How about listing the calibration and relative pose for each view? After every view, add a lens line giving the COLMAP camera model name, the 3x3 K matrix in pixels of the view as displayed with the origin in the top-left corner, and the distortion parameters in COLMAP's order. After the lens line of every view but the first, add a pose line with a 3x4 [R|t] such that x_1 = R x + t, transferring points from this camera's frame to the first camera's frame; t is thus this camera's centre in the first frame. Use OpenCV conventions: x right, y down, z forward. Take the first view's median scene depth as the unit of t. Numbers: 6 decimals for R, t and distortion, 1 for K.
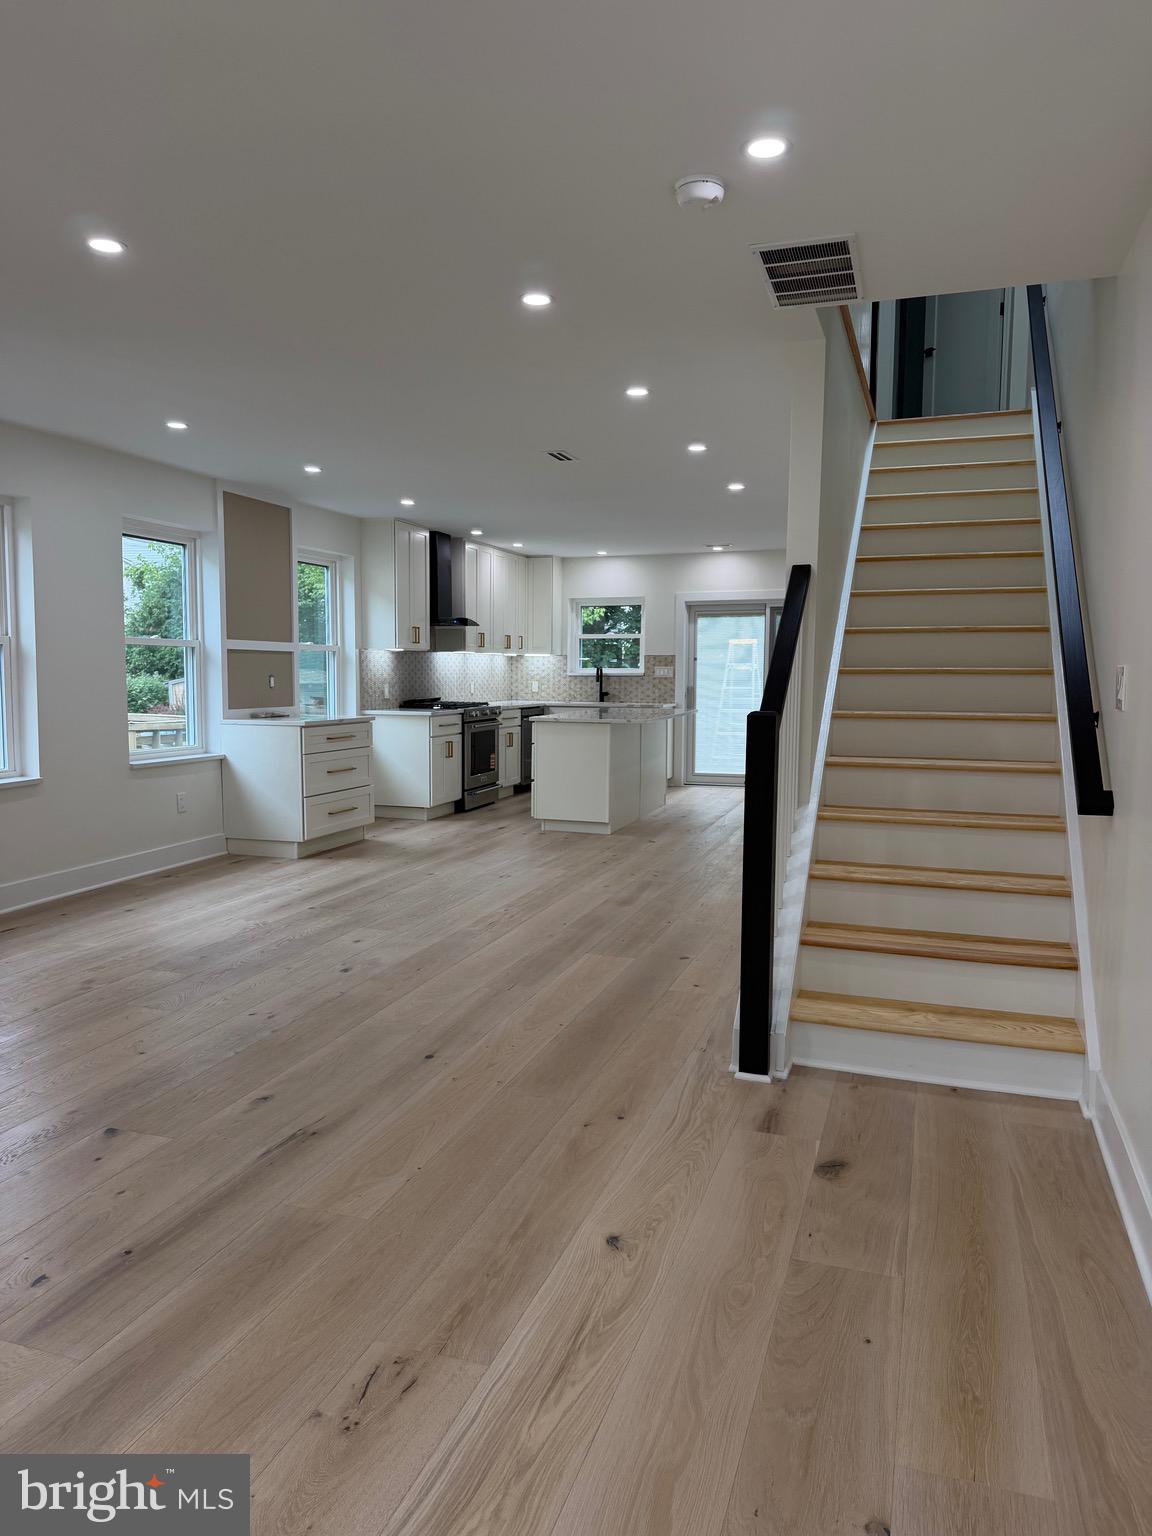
lens RADIAL K [[1076.1, 0, 567.2], [0, 1076.1, 765.0], [0, 0, 1]] dist [0.086631, -0.123628]
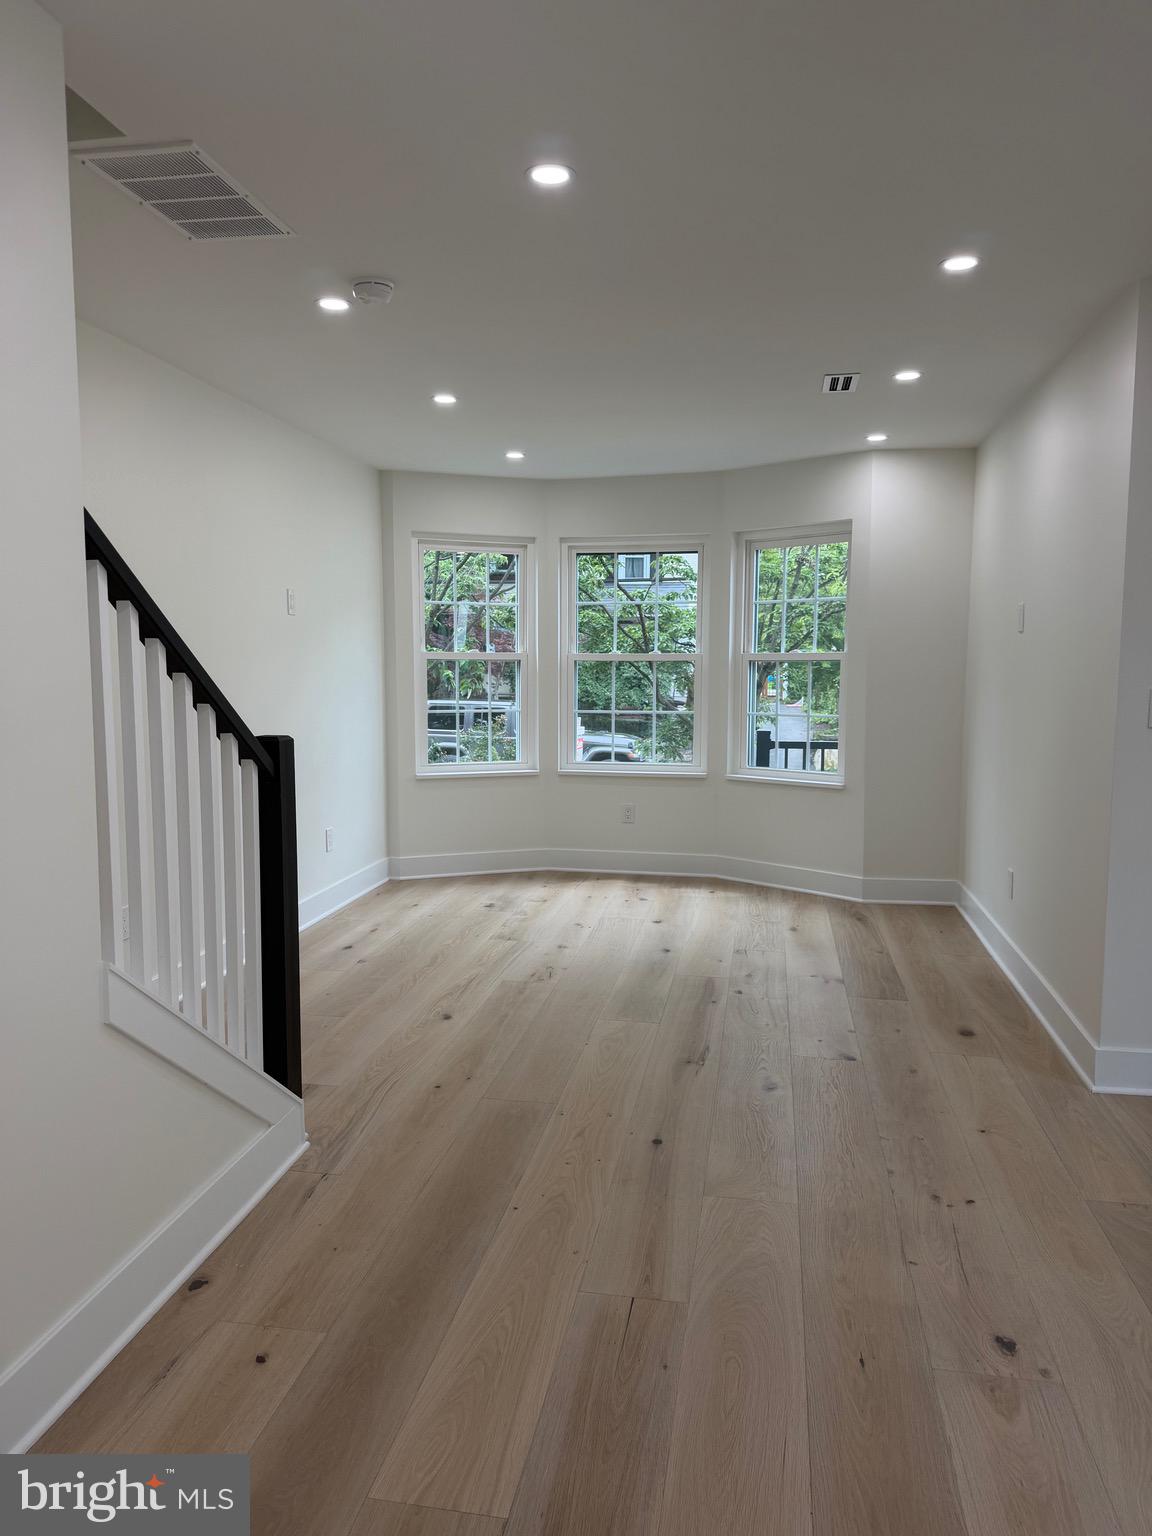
lens RADIAL K [[1076.1, 0, 568.1], [0, 1076.1, 770.9], [0, 0, 1]] dist [0.086631, -0.123628]
pose [[-0.989669, 0.007449, -0.143180, 0.031218], [-0.020069, 0.981621, 0.189784, -0.088167], [0.141962, 0.190697, -0.971330, 0.859168]]
